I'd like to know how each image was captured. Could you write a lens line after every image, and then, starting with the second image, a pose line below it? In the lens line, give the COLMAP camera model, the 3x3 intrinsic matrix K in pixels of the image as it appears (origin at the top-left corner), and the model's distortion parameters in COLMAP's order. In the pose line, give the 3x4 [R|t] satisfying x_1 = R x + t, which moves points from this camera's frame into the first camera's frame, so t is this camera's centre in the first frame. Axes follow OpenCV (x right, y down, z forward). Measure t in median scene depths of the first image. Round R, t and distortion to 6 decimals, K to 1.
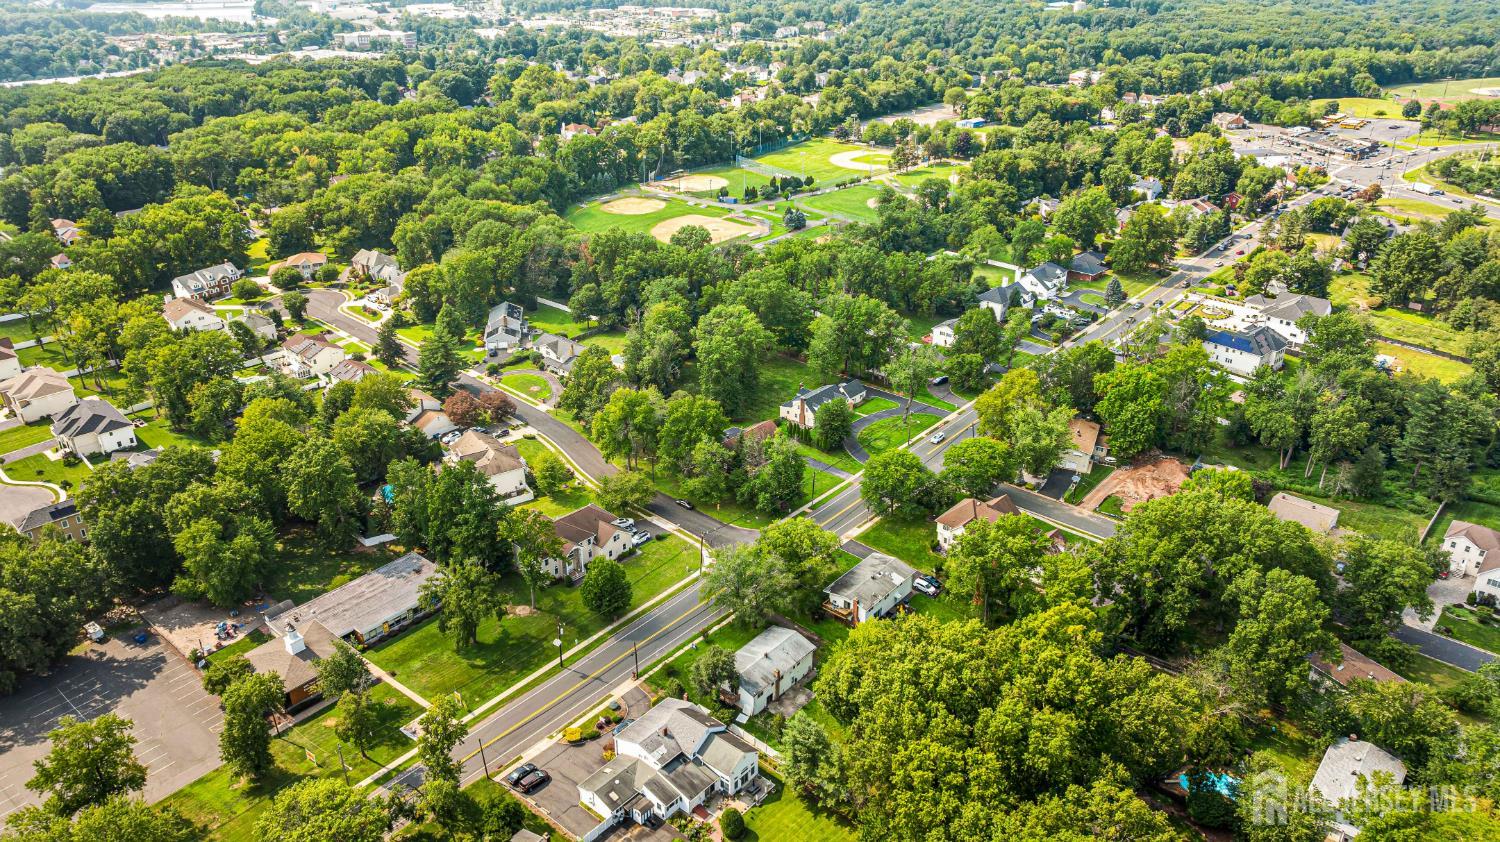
lens RADIAL K [[1034.9, 0, 750.0], [0, 1034.9, 421.0], [0, 0, 1]] dist [-0.000753, -0.085120]
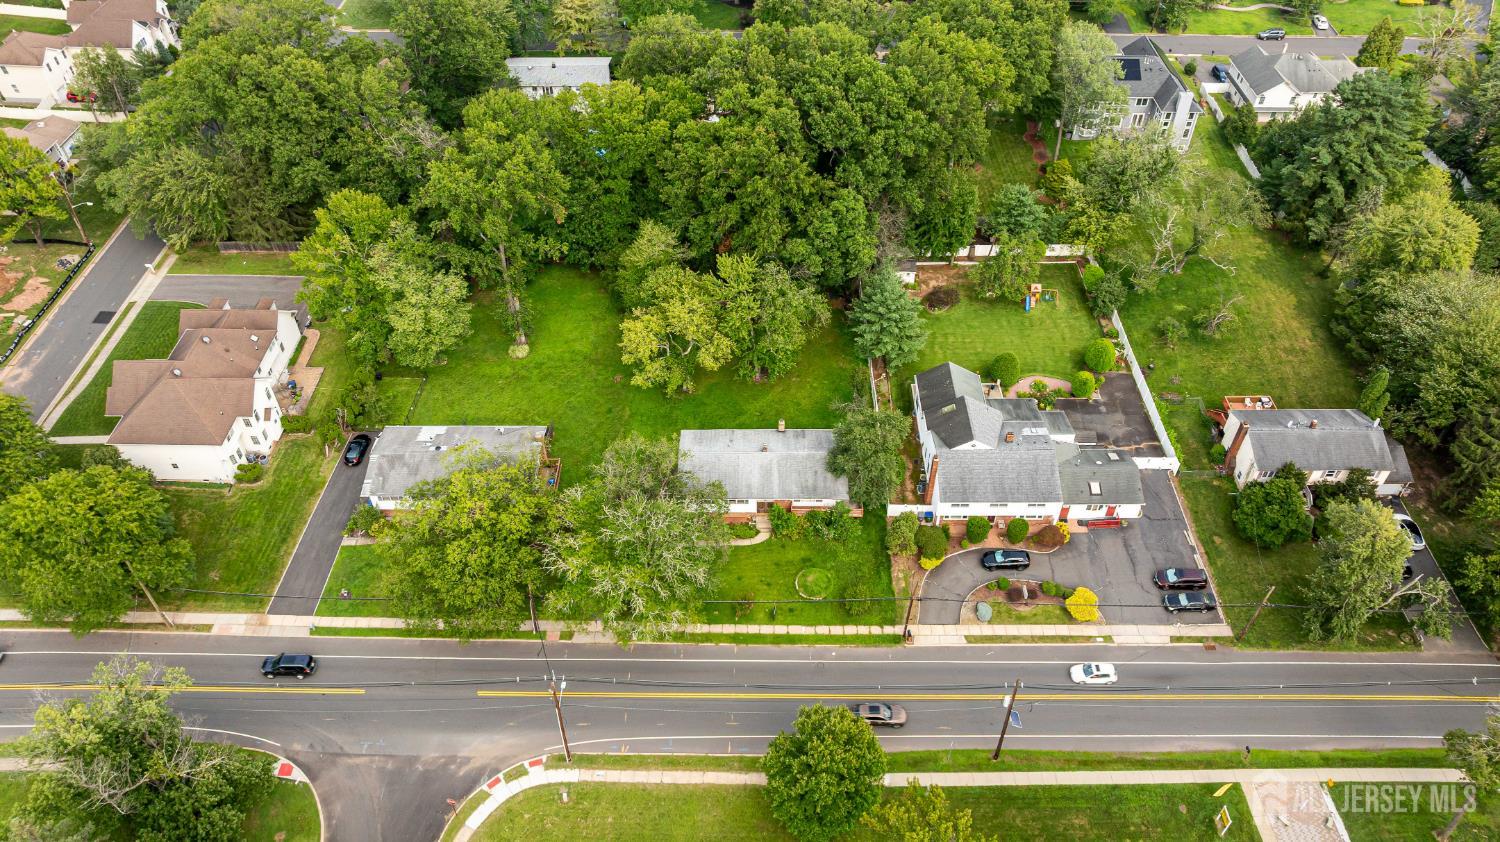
lens RADIAL K [[1047.6, 0, 753.8], [0, 1047.6, 417.0], [0, 0, 1]] dist [-0.042096, 0.038387]
pose [[-0.648659, -0.527765, 0.548366, -0.262226], [0.328040, 0.456272, 0.827167, -0.247180], [-0.686754, 0.716436, -0.122837, 0.921481]]
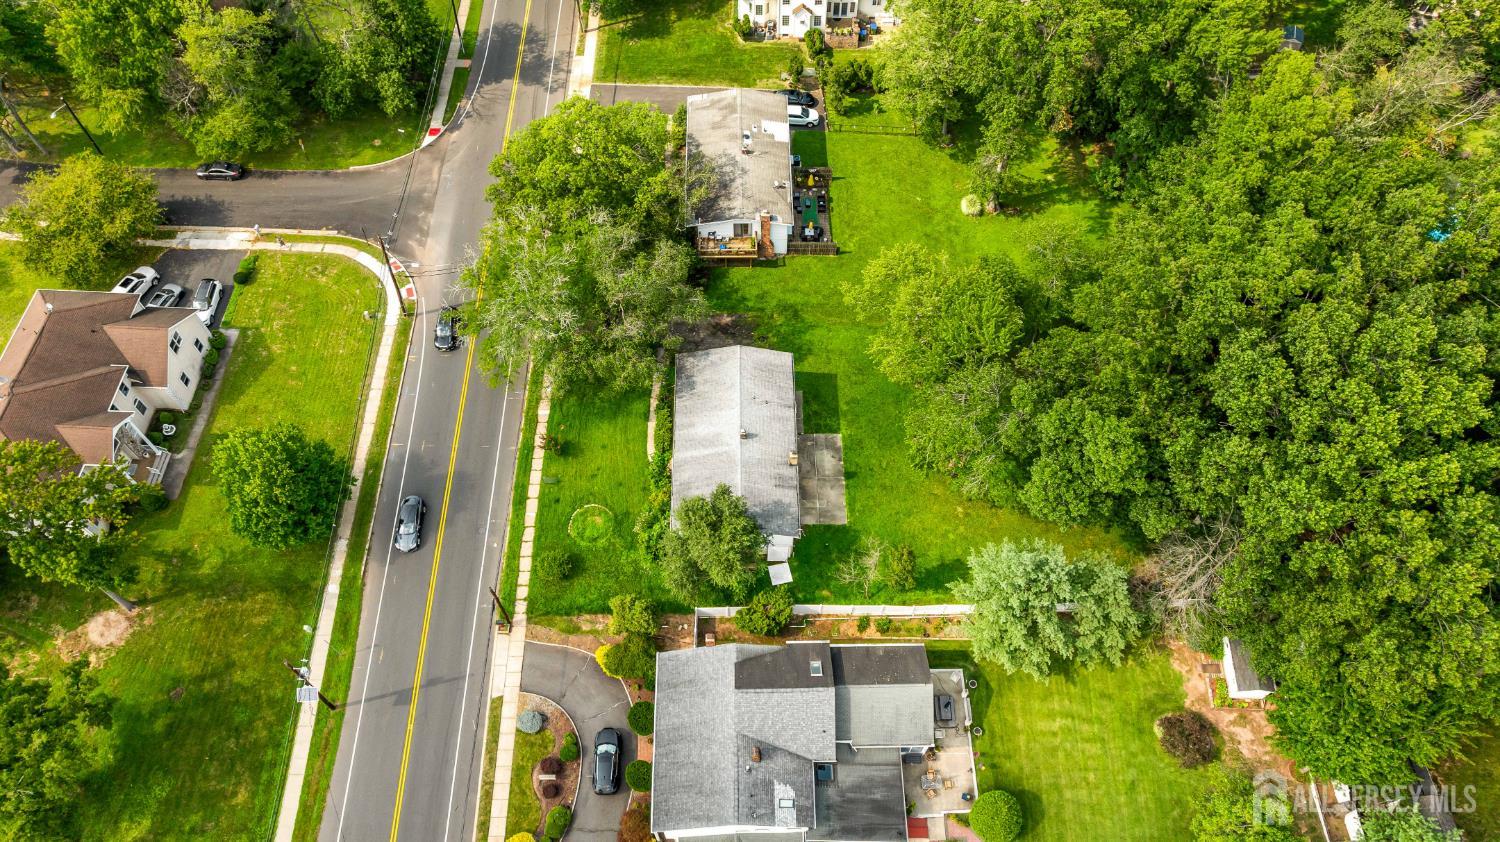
lens RADIAL K [[1047.6, 0, 753.8], [0, 1047.6, 417.0], [0, 0, 1]] dist [-0.042096, 0.038387]
pose [[0.751712, -0.561357, 0.346132, -0.120028], [0.282323, 0.748239, 0.600360, -0.051917], [-0.596006, -0.353576, 0.720944, 0.571624]]
